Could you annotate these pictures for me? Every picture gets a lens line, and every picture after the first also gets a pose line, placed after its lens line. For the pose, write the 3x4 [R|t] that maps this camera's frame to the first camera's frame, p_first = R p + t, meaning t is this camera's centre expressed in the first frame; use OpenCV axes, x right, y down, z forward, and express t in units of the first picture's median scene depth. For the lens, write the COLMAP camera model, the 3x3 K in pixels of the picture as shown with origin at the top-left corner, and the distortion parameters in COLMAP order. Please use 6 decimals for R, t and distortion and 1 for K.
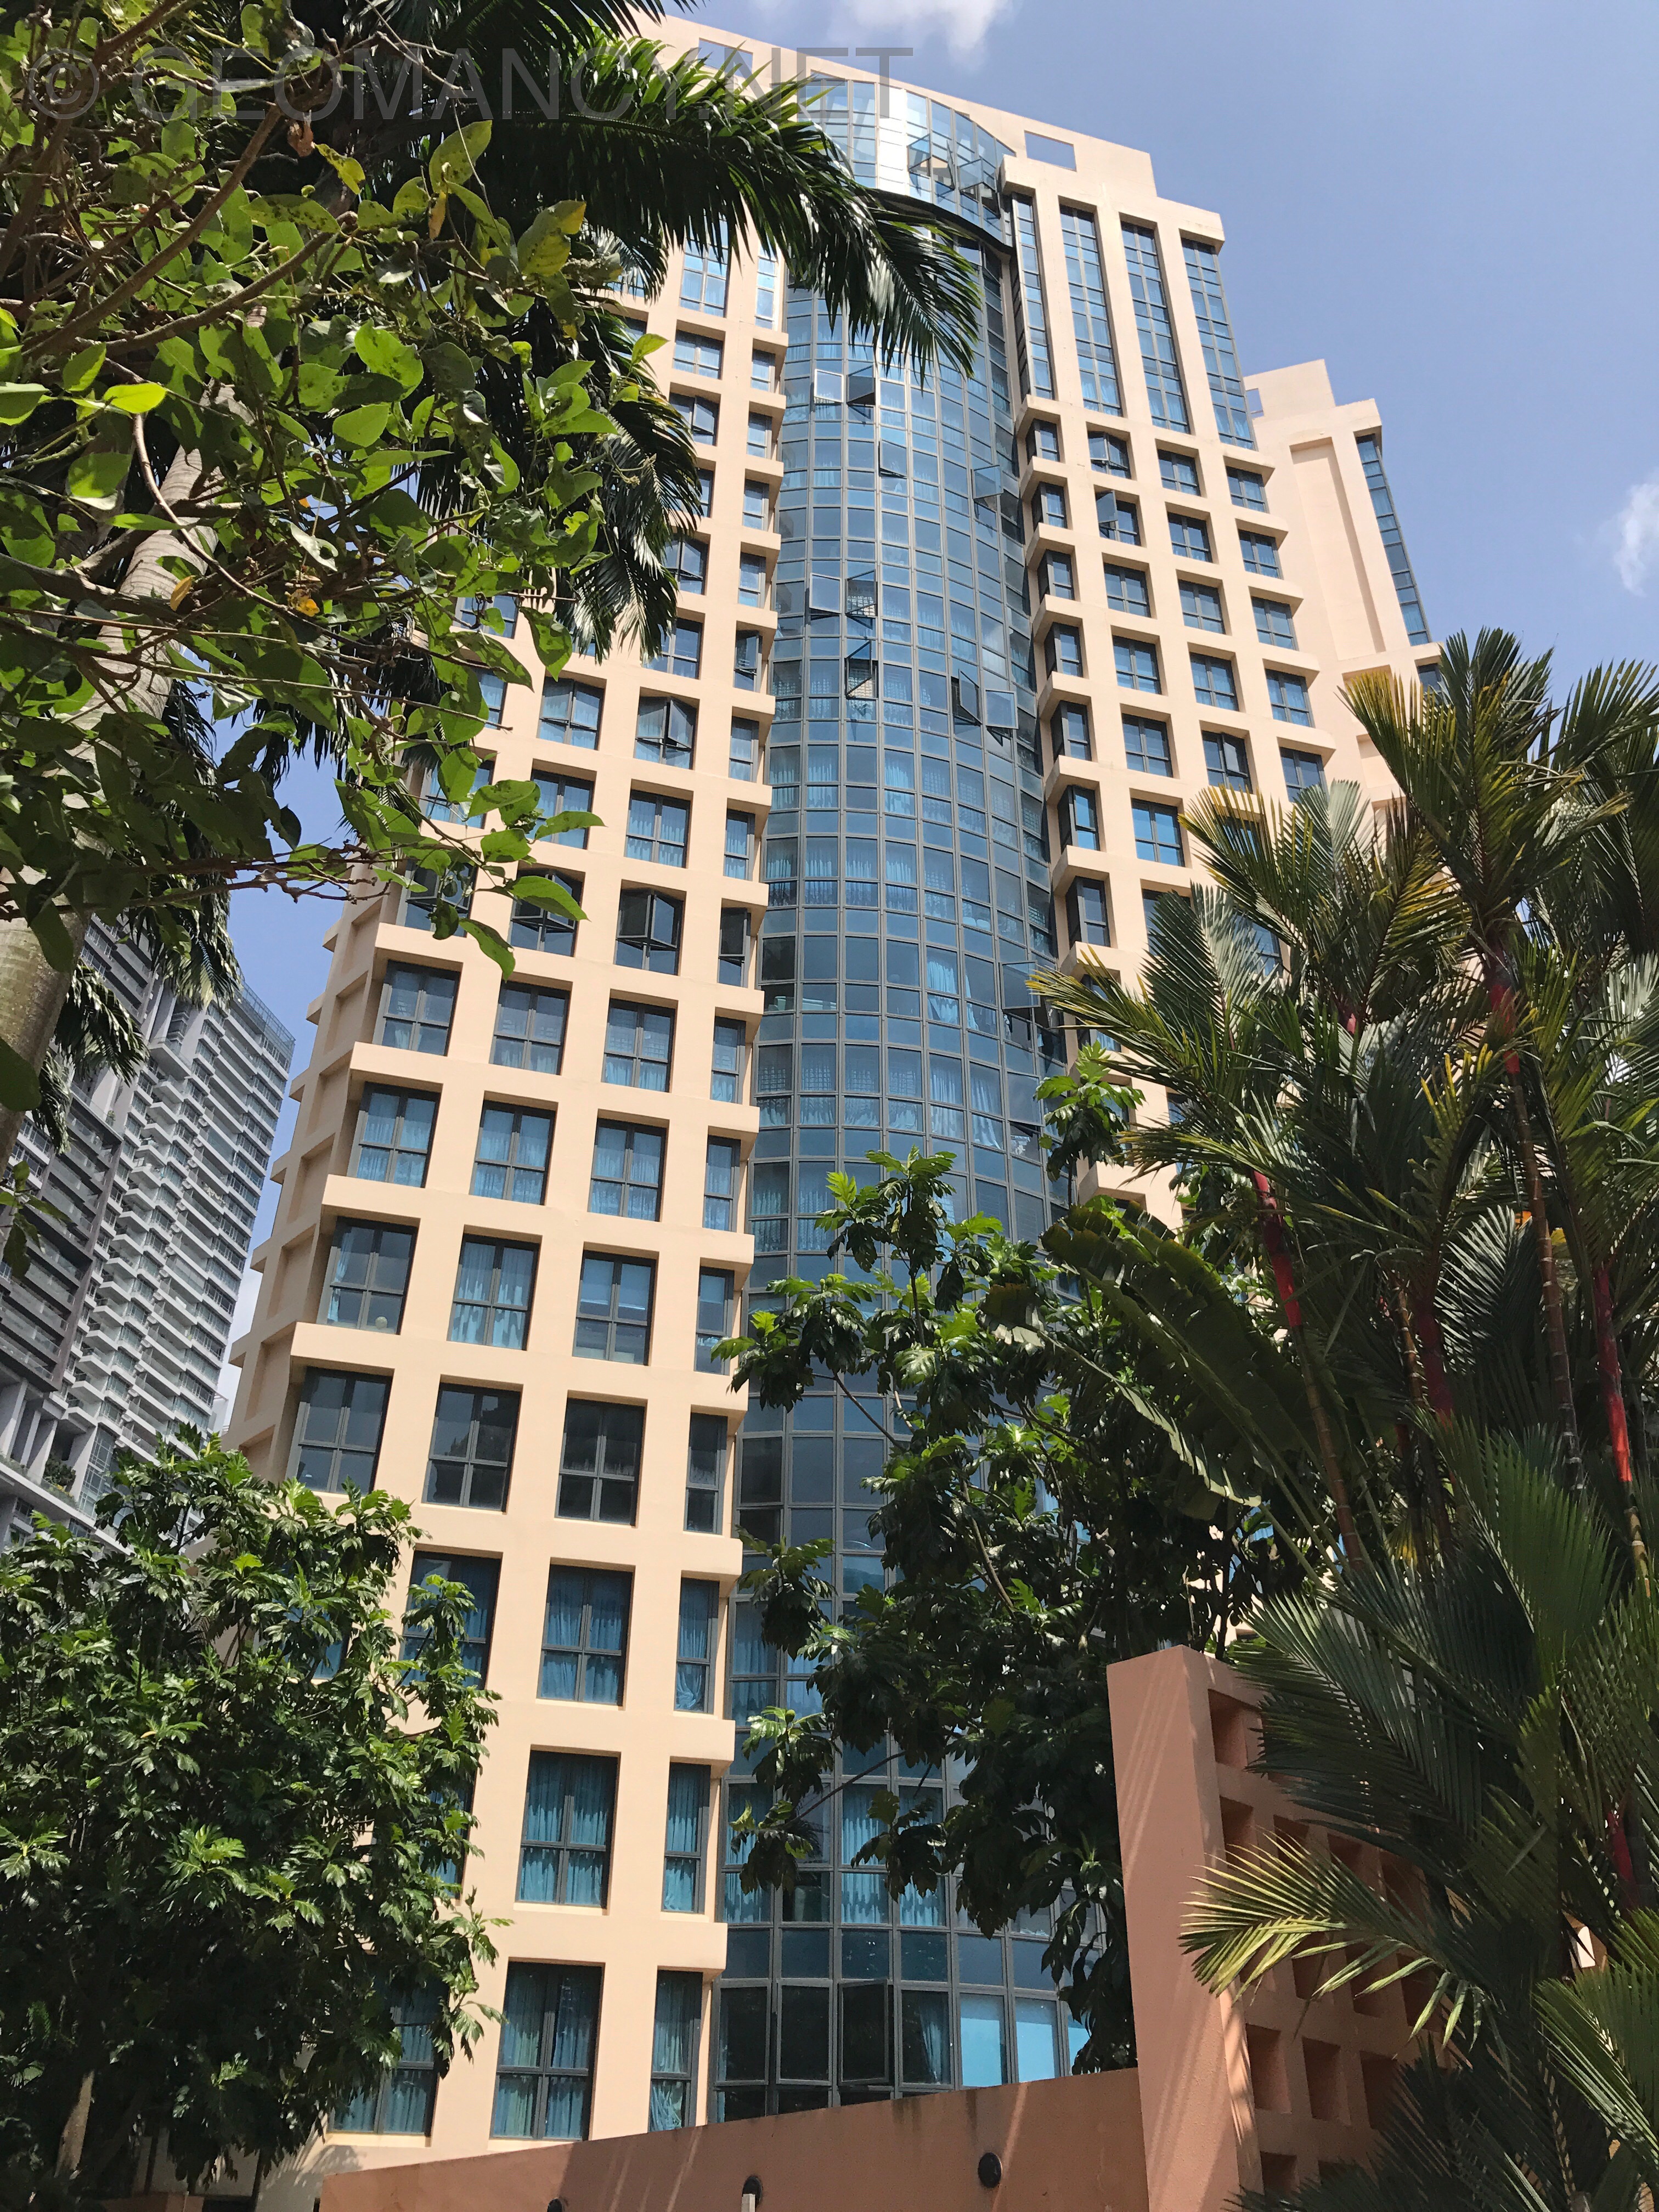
lens RADIAL K [[1766.3, 0, 836.1], [0, 1766.3, 1130.9], [0, 0, 1]] dist [0.045683, -0.056575]
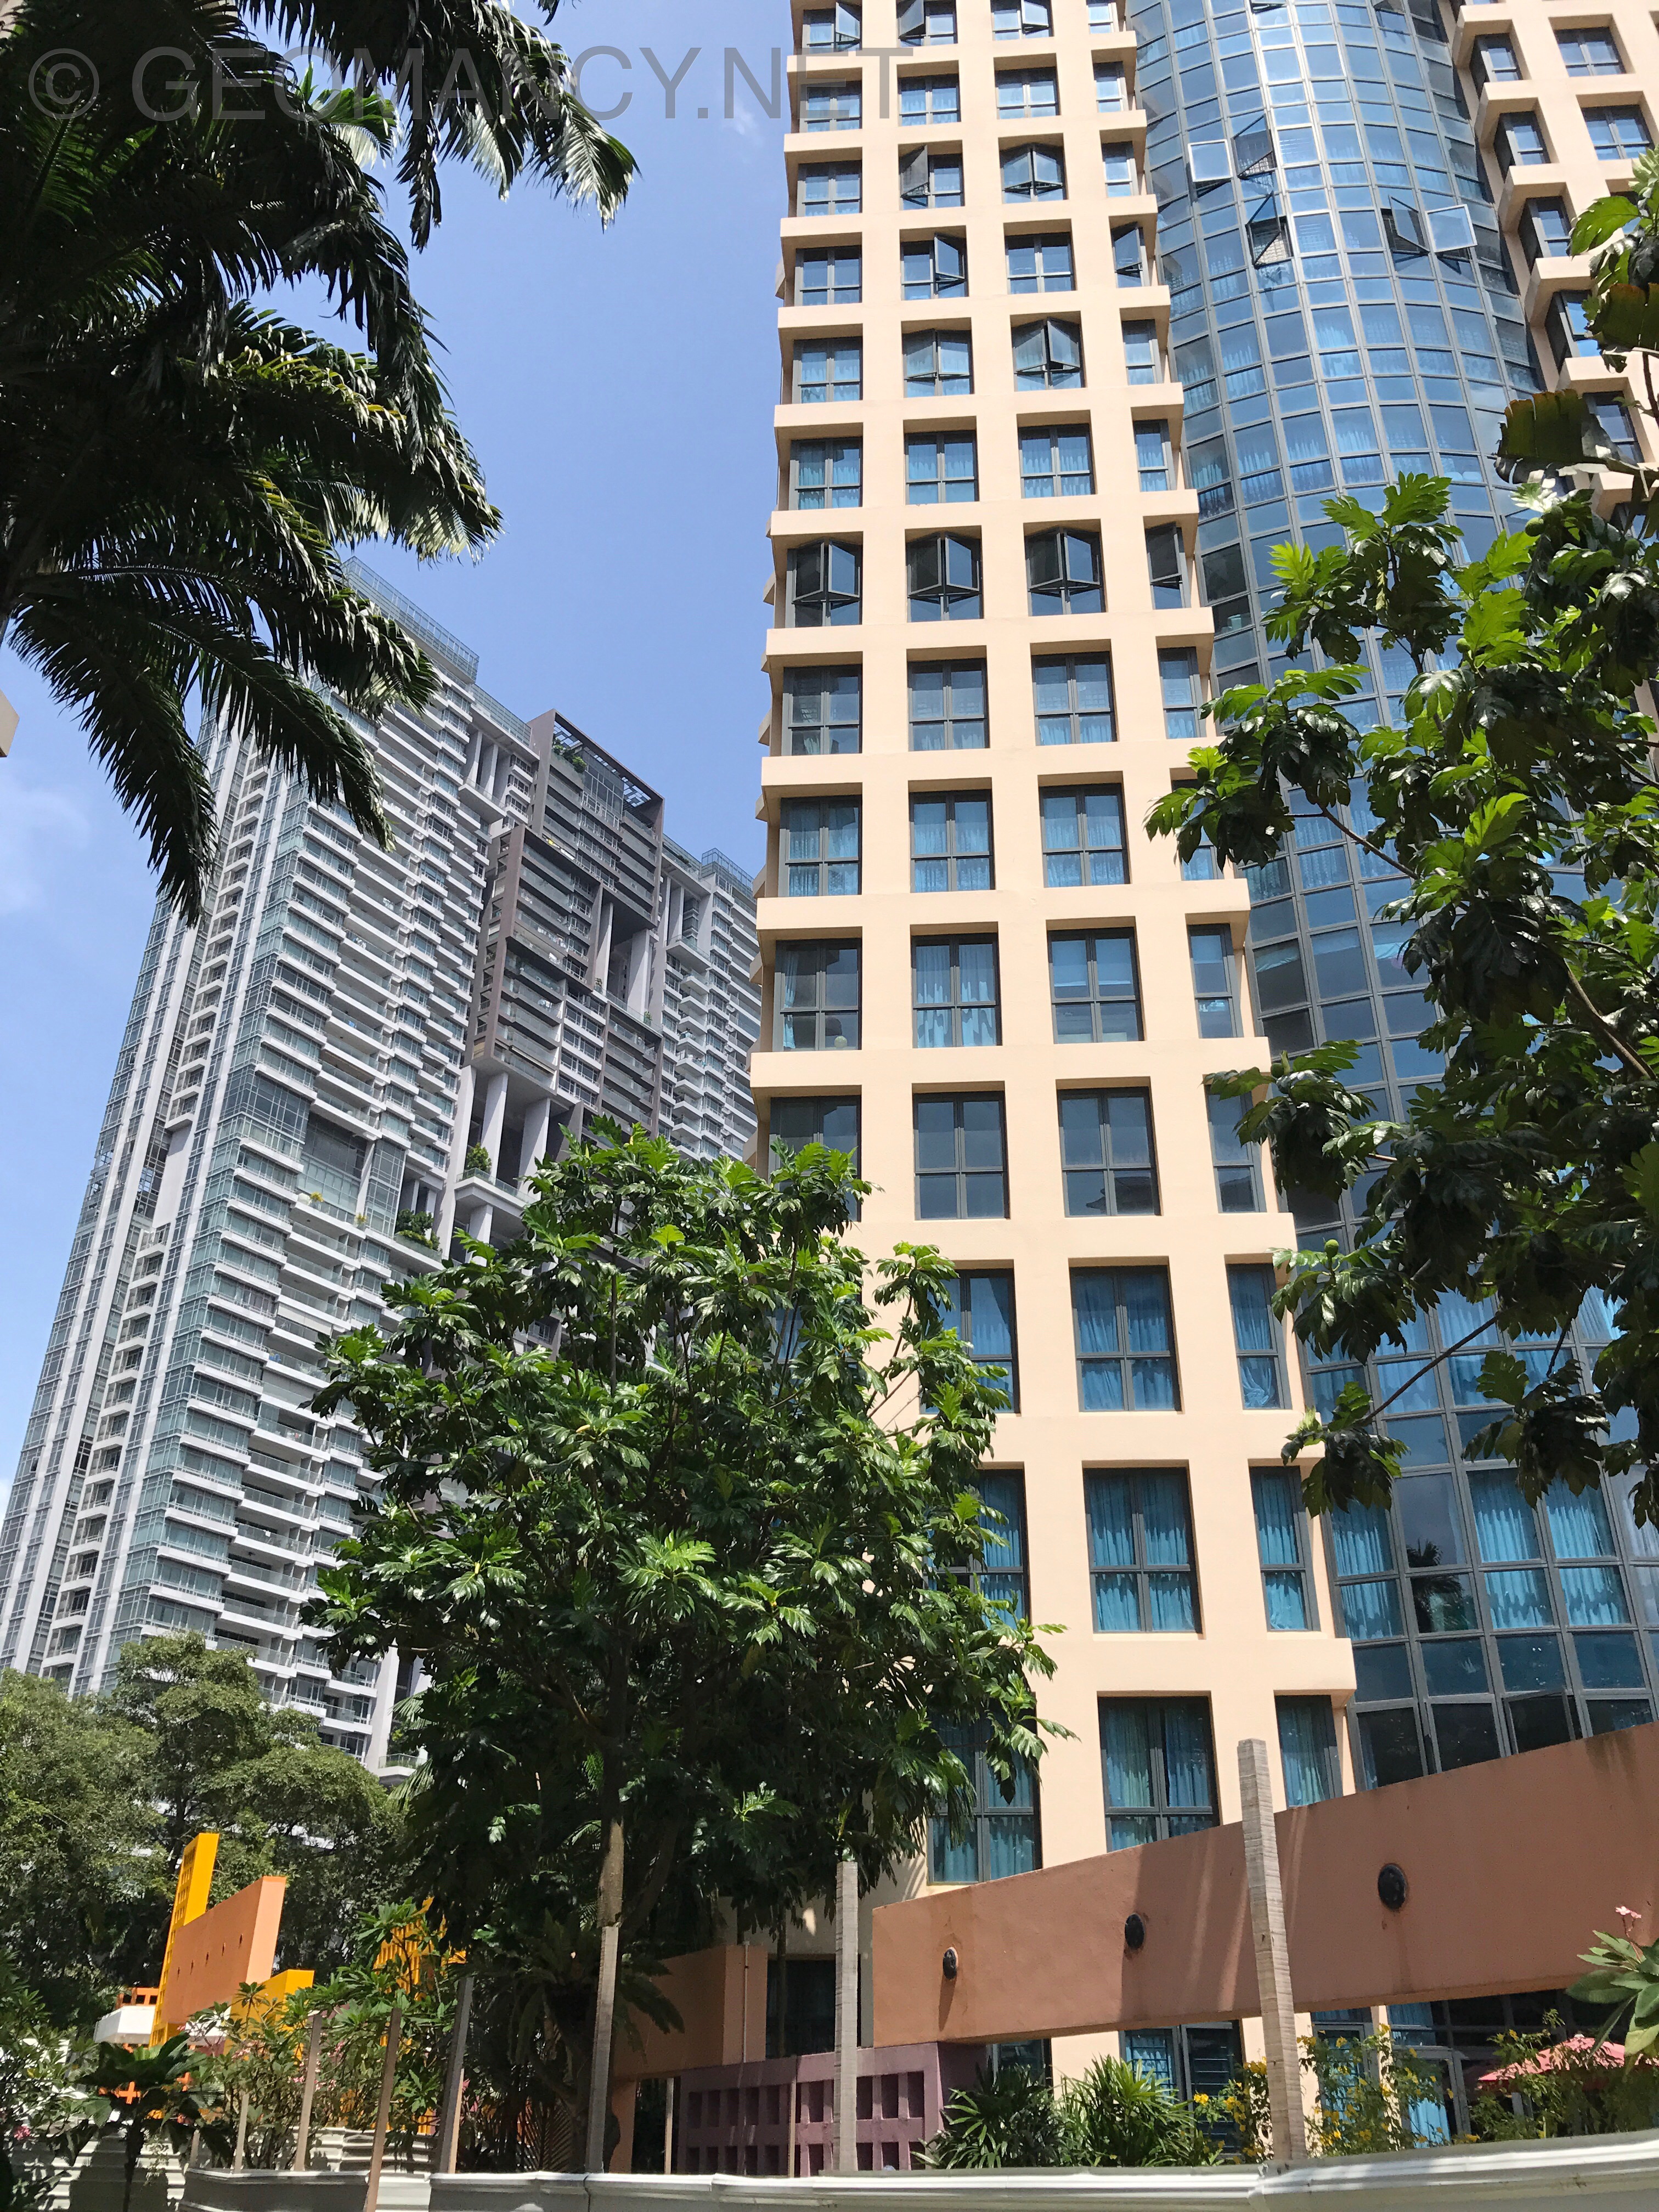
lens RADIAL K [[1766.3, 0, 836.1], [0, 1766.3, 1130.9], [0, 0, 1]] dist [0.045683, -0.056575]
pose [[0.938111, -0.171815, -0.300712, 0.004052], [0.198213, 0.978360, 0.059354, 0.092890], [0.284007, -0.115285, 0.951866, 0.130040]]
